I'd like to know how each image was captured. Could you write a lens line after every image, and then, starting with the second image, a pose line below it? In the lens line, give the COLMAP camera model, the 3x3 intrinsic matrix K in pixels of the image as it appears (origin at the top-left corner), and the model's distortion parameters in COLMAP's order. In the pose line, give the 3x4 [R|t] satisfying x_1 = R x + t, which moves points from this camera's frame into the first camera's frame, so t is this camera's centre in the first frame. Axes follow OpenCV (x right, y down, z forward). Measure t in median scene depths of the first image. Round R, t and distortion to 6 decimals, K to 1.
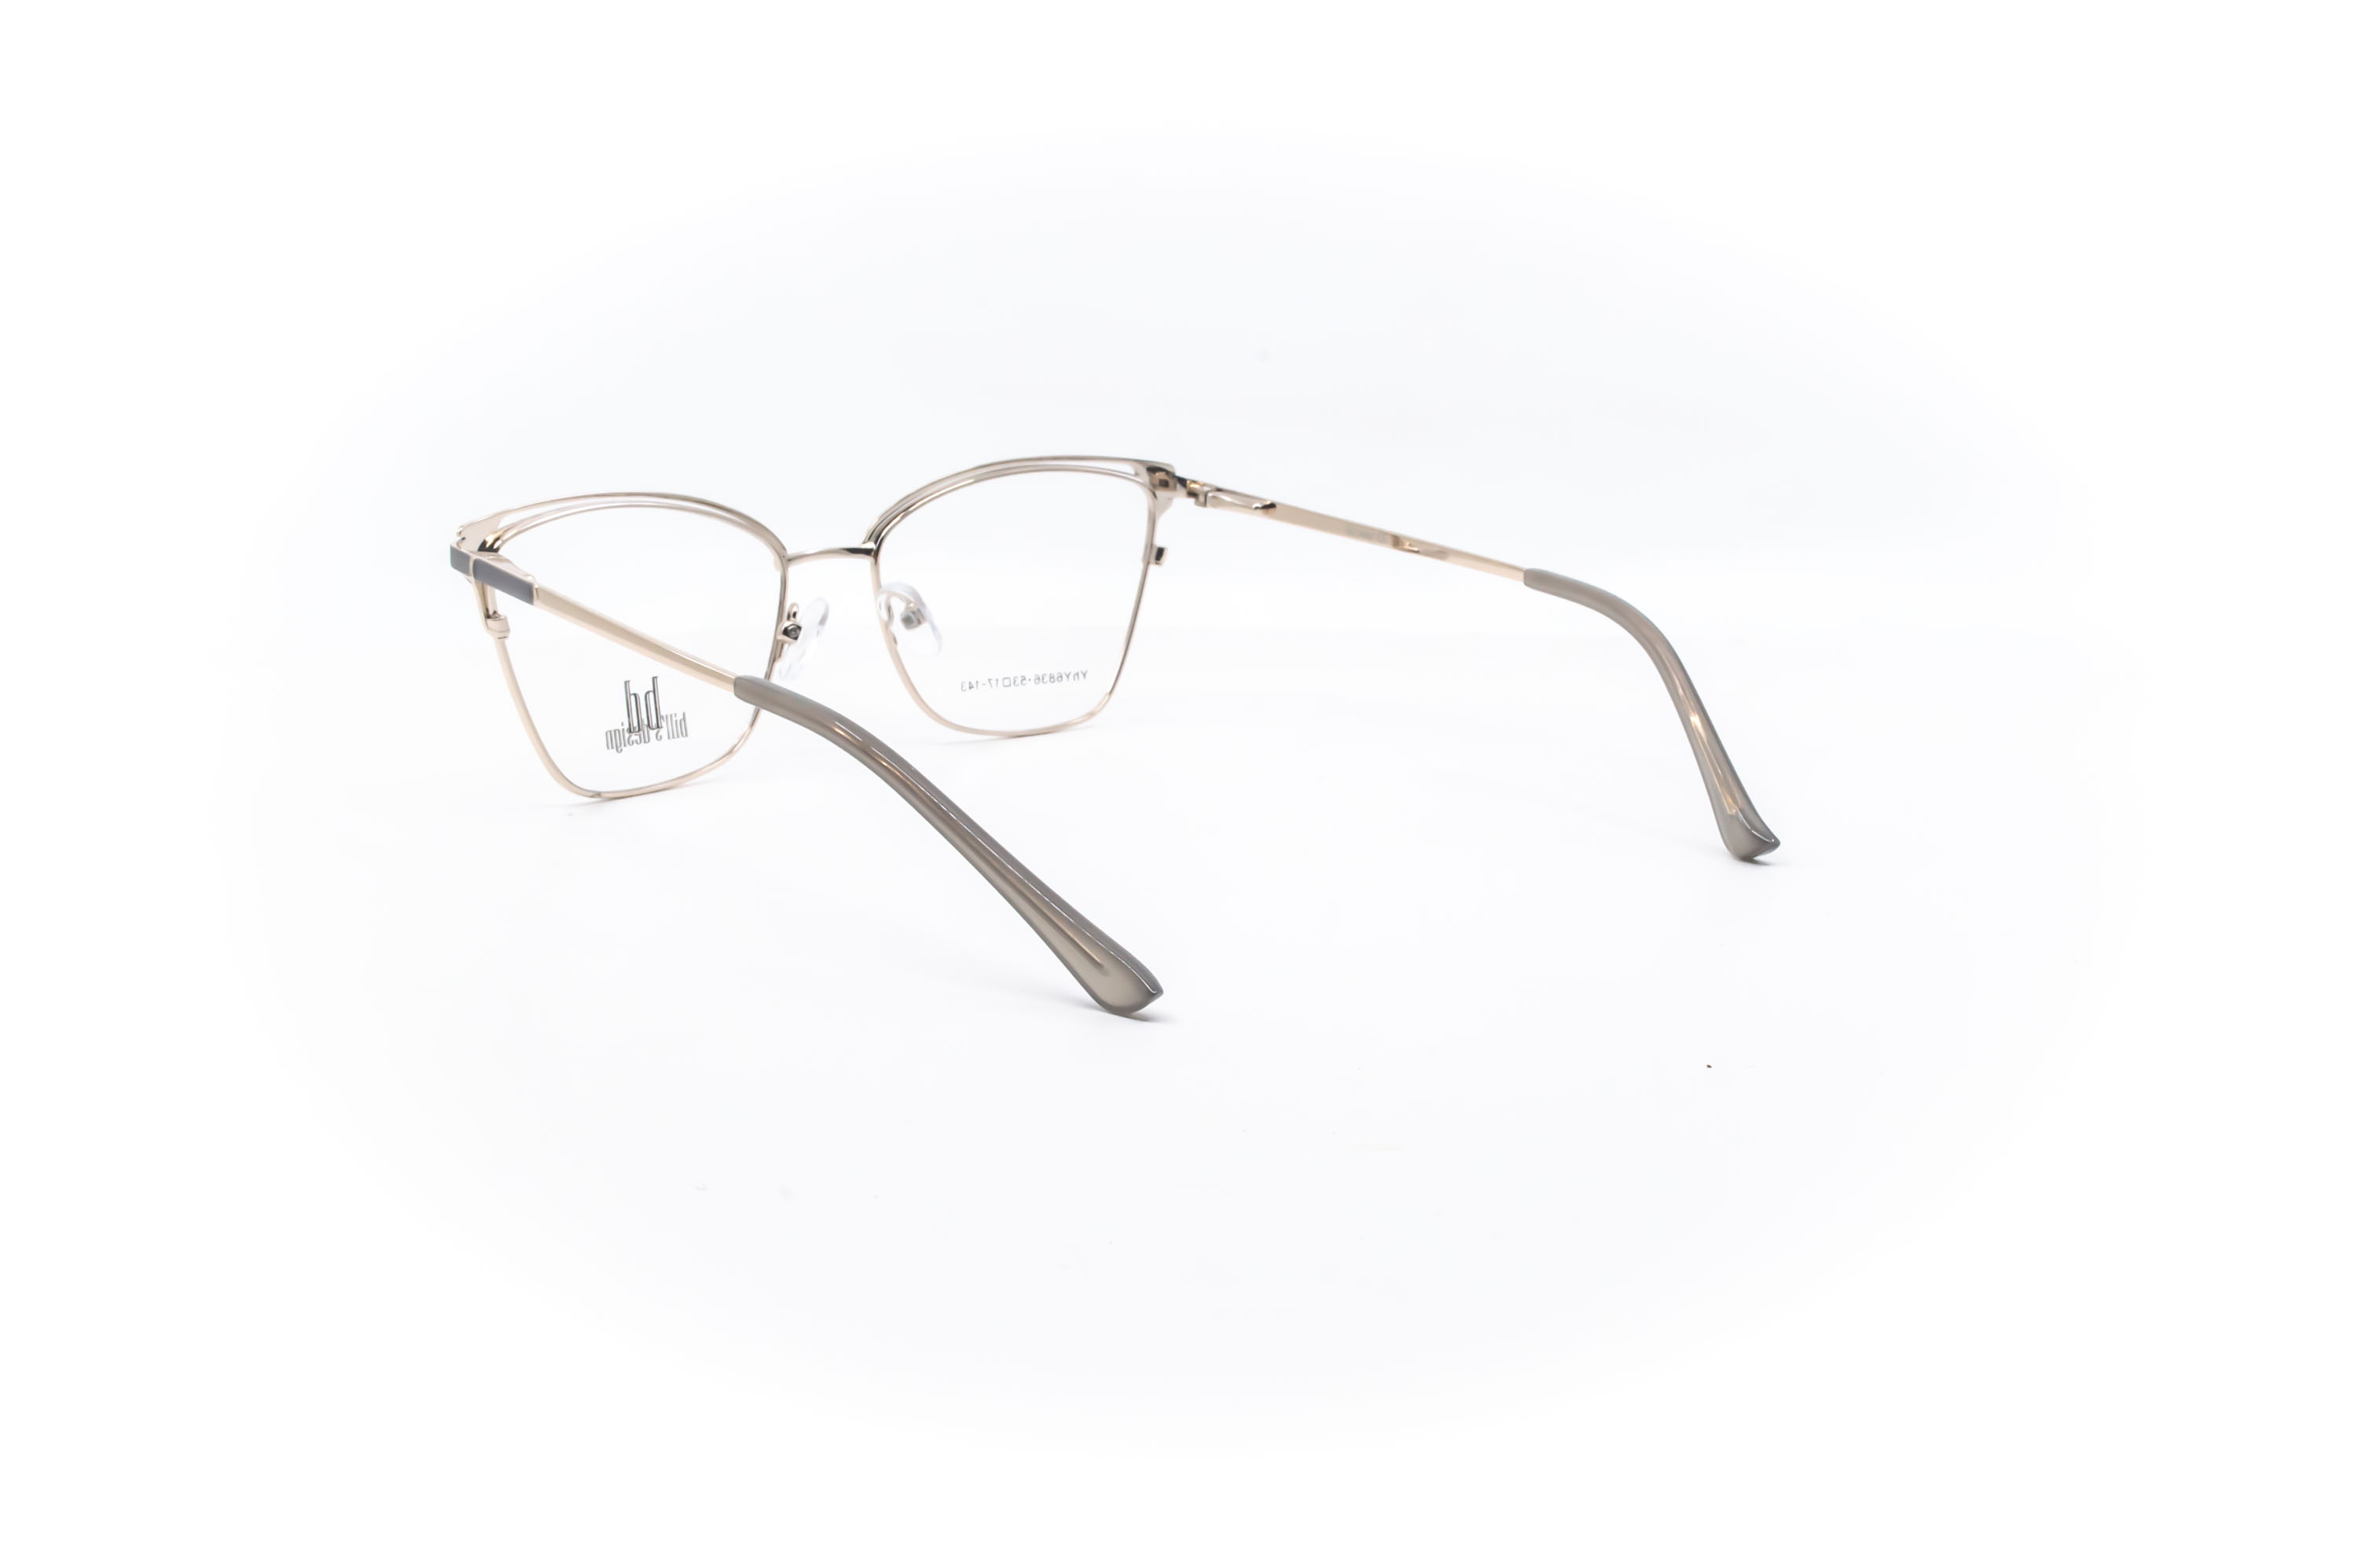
lens RADIAL K [[3073.0, 0, 1179.0], [0, 3073.0, 784.0], [0, 0, 1]] dist [-0.030986, 0.027823]
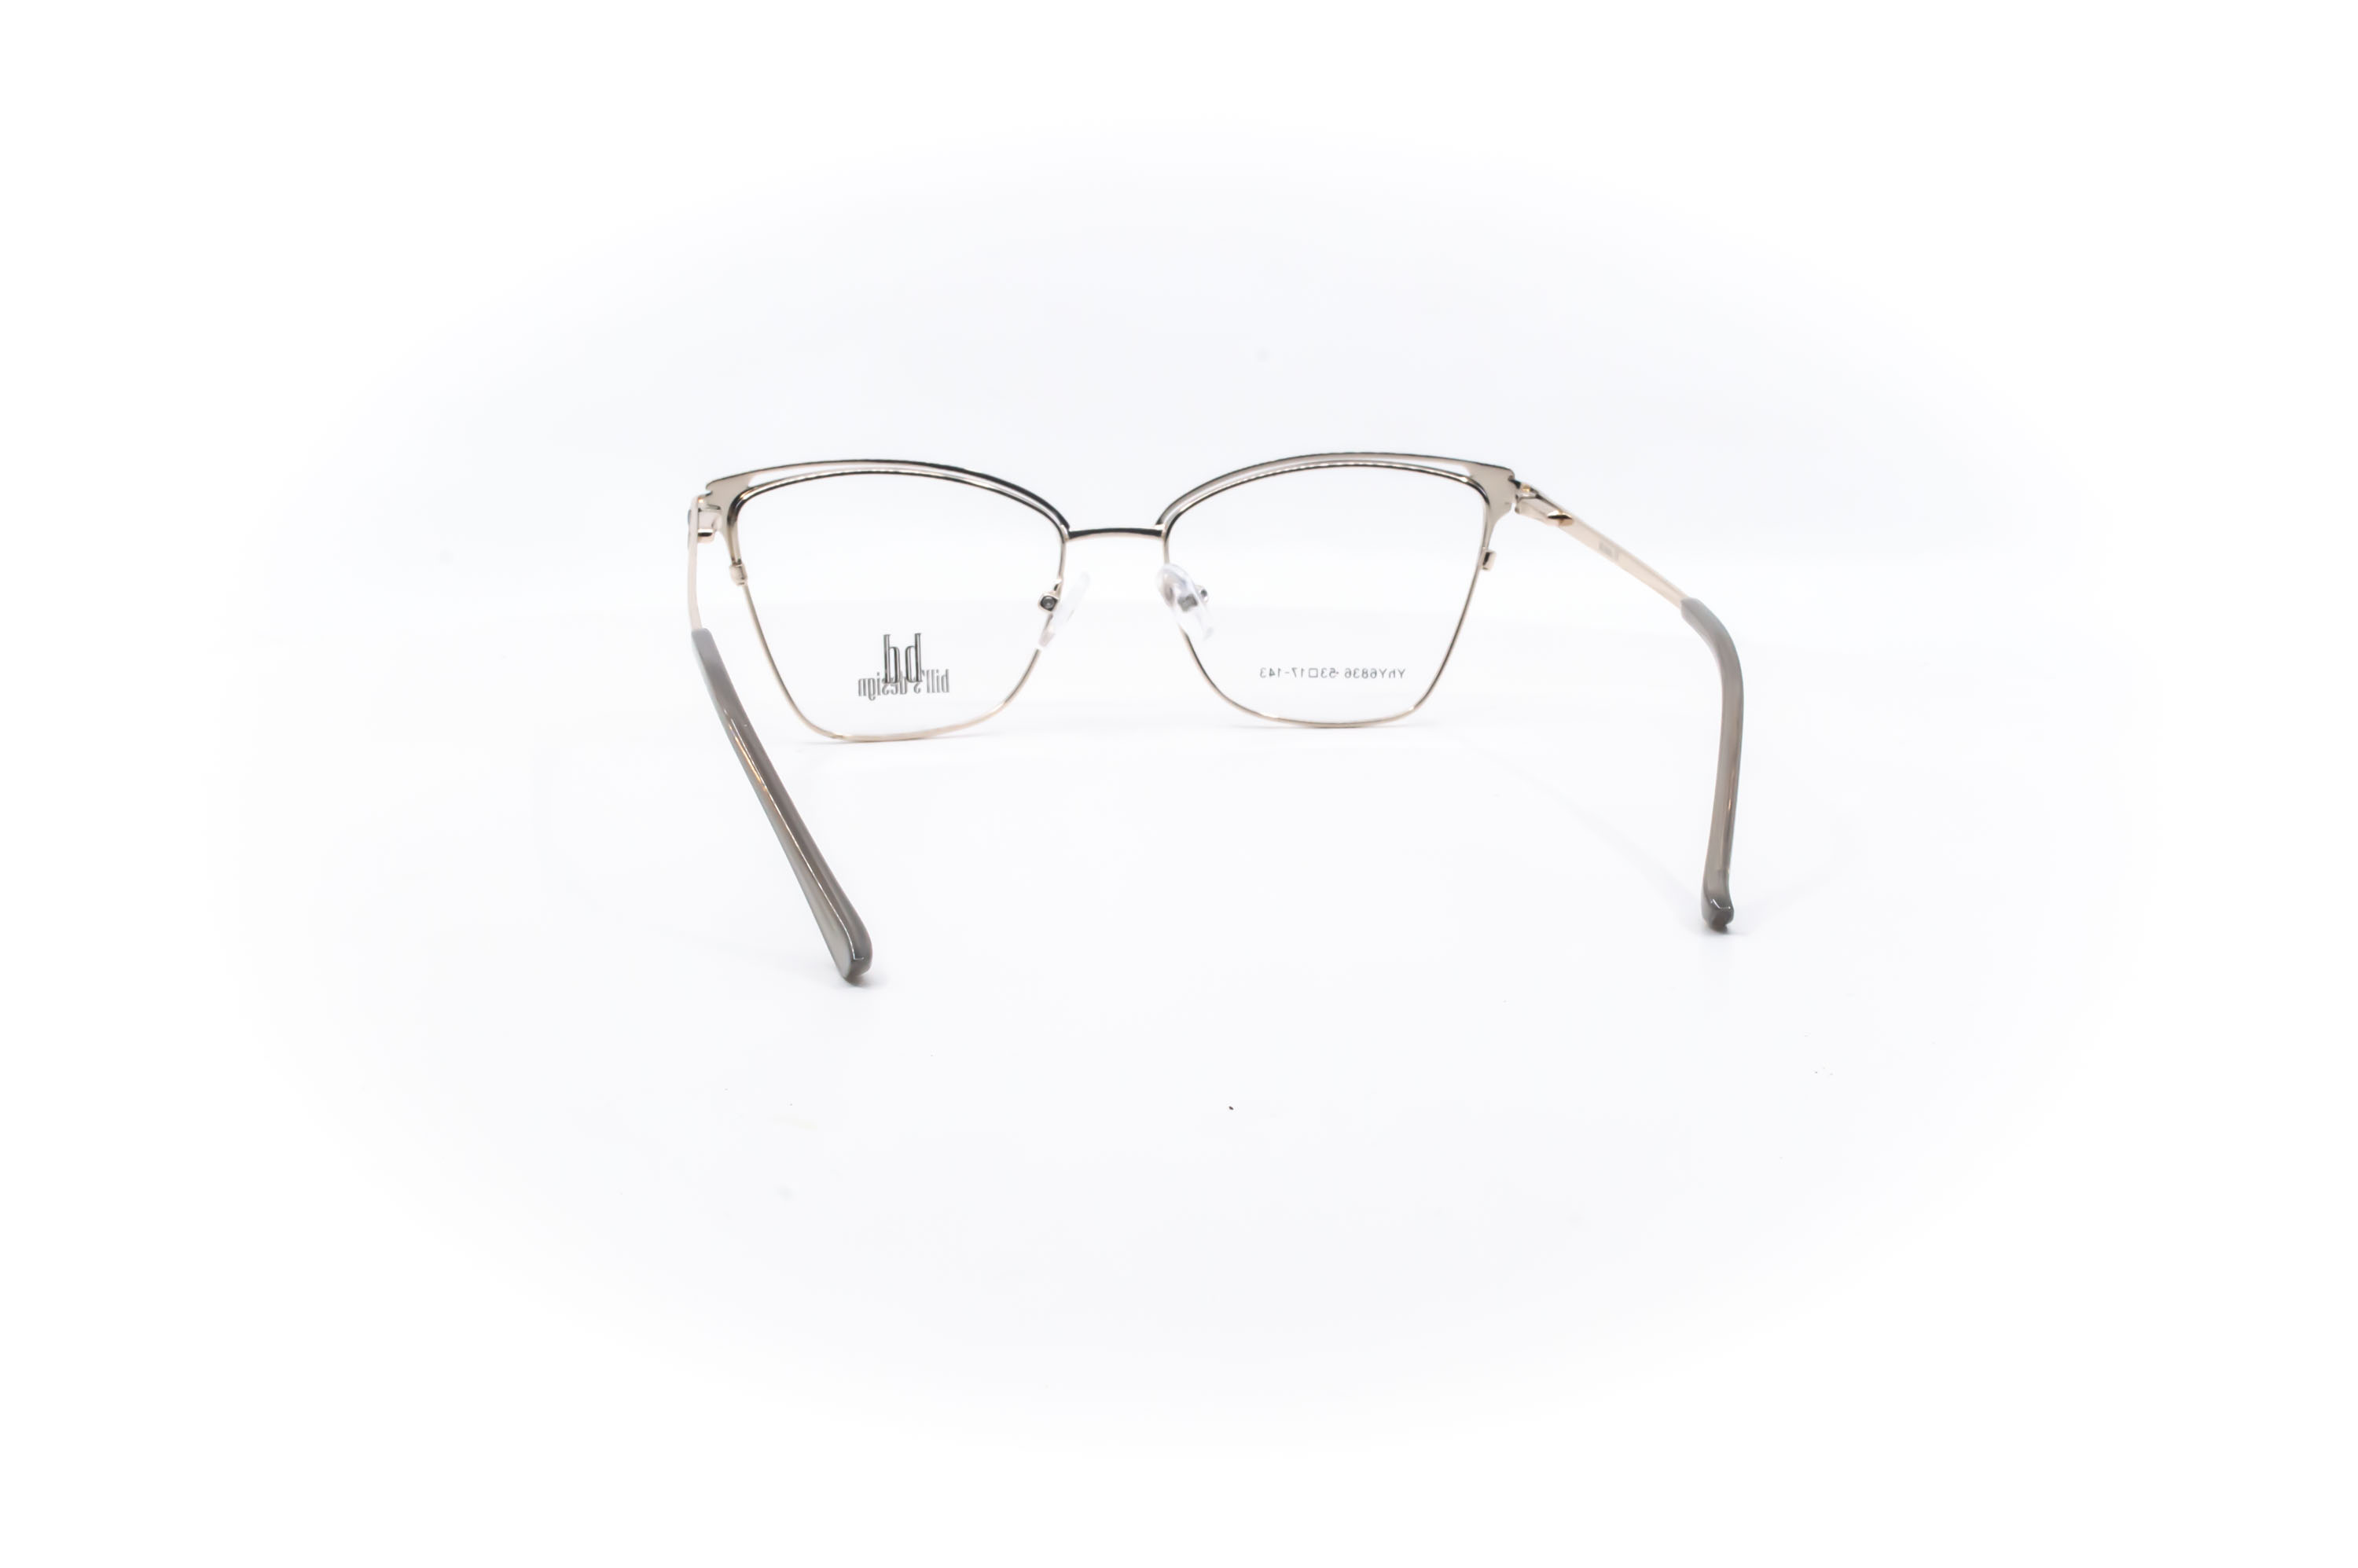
lens RADIAL K [[3073.0, 0, 1179.0], [0, 3073.0, 784.0], [0, 0, 1]] dist [-0.030986, 0.027823]
pose [[0.867314, 0.108897, -0.485704, 0.425035], [-0.106374, 0.993783, 0.032860, -0.026858], [0.486263, 0.023167, 0.873505, 0.101903]]
